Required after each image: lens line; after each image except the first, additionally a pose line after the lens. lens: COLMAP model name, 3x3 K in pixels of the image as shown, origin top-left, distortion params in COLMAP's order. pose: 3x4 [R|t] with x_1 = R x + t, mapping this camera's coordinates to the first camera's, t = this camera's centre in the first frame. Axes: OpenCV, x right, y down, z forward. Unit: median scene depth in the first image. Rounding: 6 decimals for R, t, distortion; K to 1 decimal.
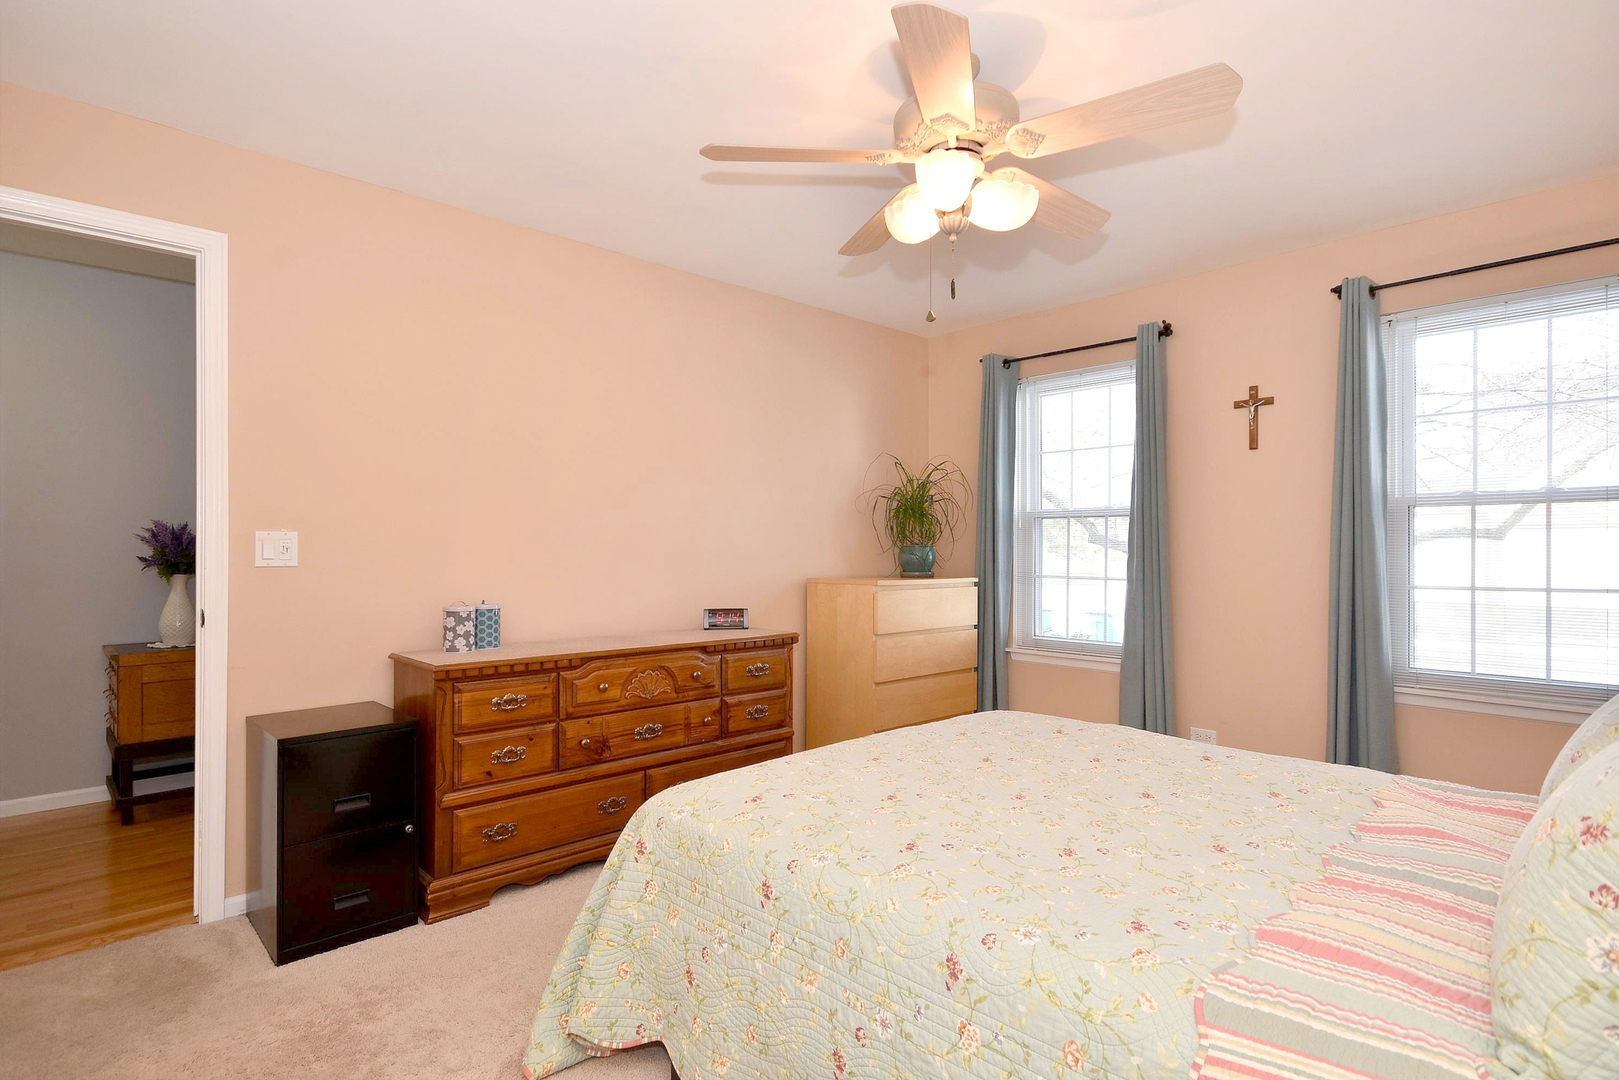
lens RADIAL K [[833.4, 0, 815.0], [0, 833.4, 546.1], [0, 0, 1]] dist [0.003326, 0.001297]
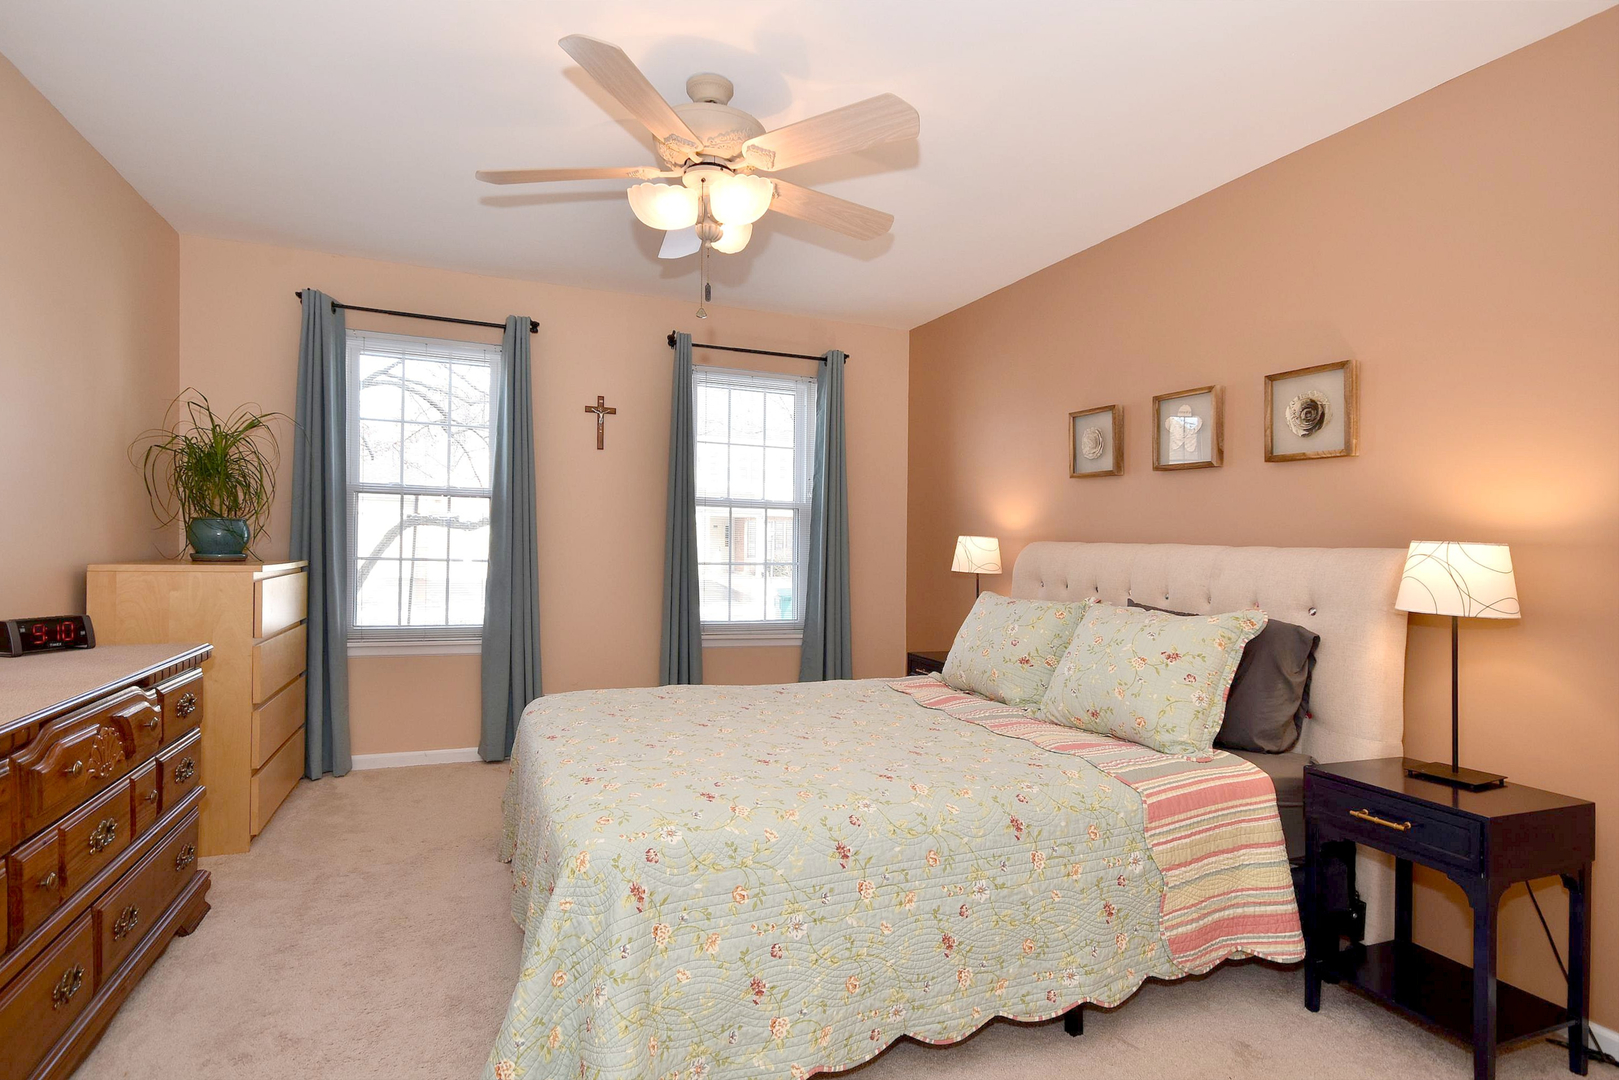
lens RADIAL K [[839.6, 0, 806.3], [0, 839.6, 535.3], [0, 0, 1]] dist [0.001340, 0.000341]
pose [[0.360288, 0.017108, 0.932684, -0.653500], [-0.029277, 0.999547, -0.007025, 0.008507], [-0.932382, -0.024775, 0.360626, 0.397098]]
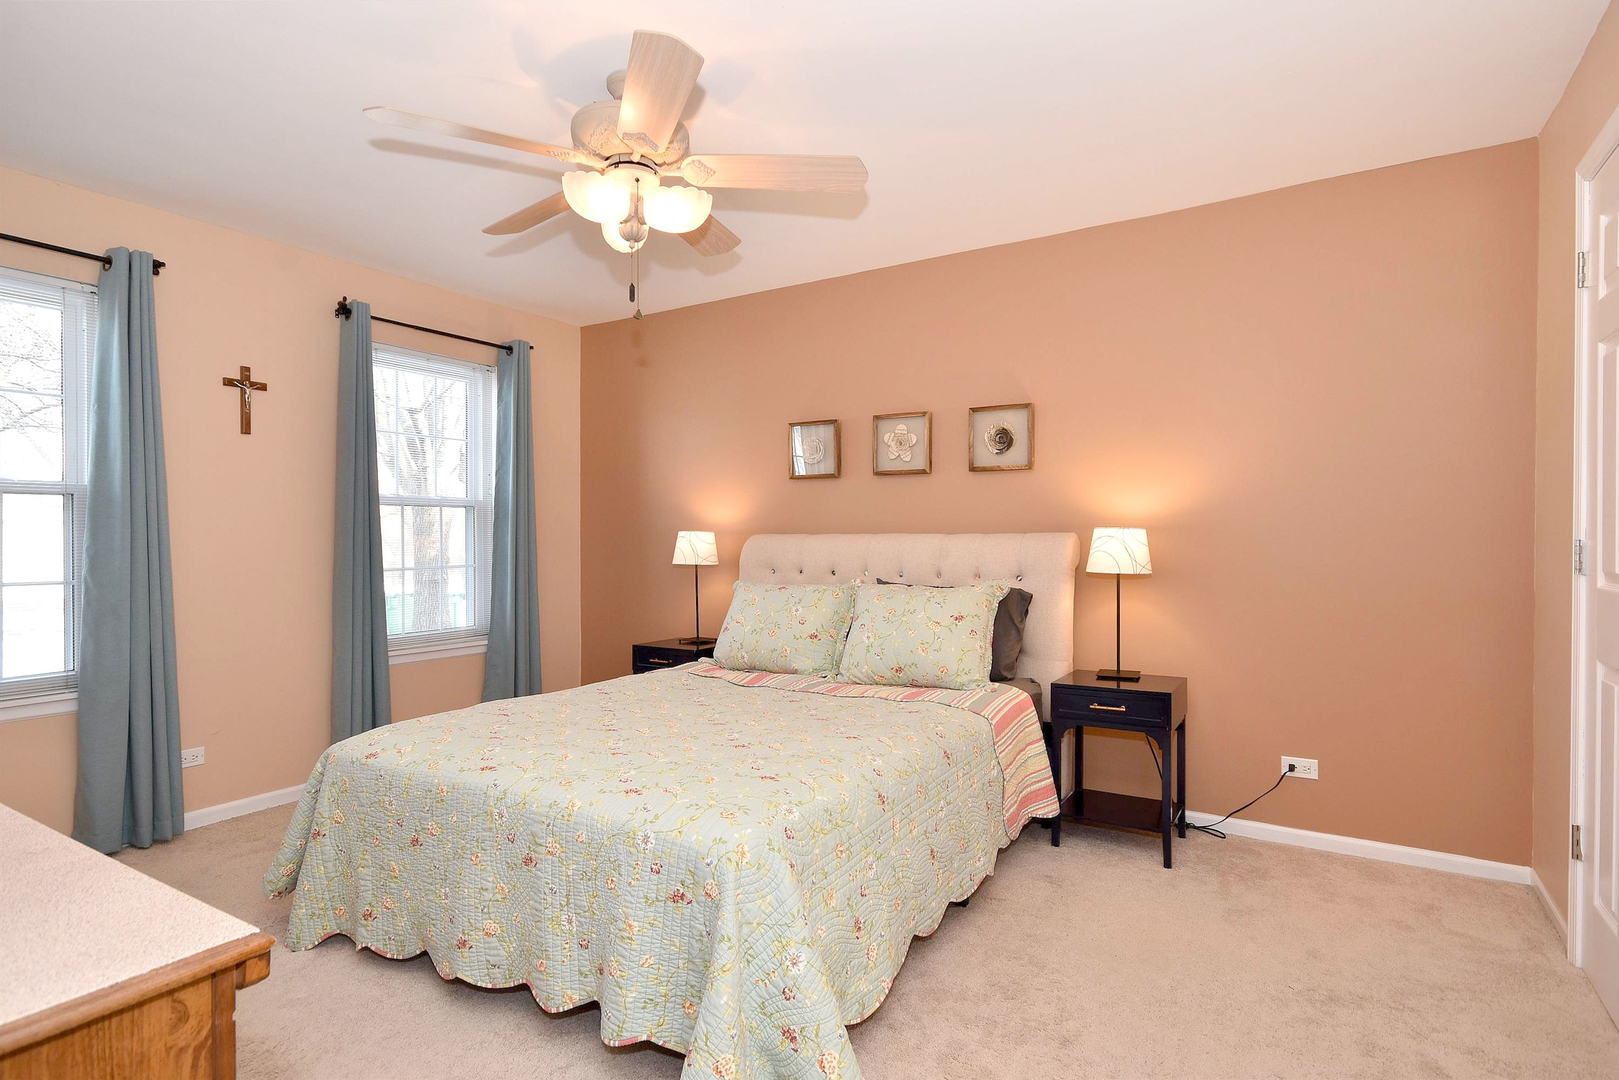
lens RADIAL K [[833.4, 0, 815.0], [0, 833.4, 546.1], [0, 0, 1]] dist [0.003326, 0.001297]
pose [[-0.269302, -0.007380, 0.963027, -0.759502], [0.002976, 0.999959, 0.008496, 0.006702], [-0.963051, 0.005154, -0.269270, 0.863535]]
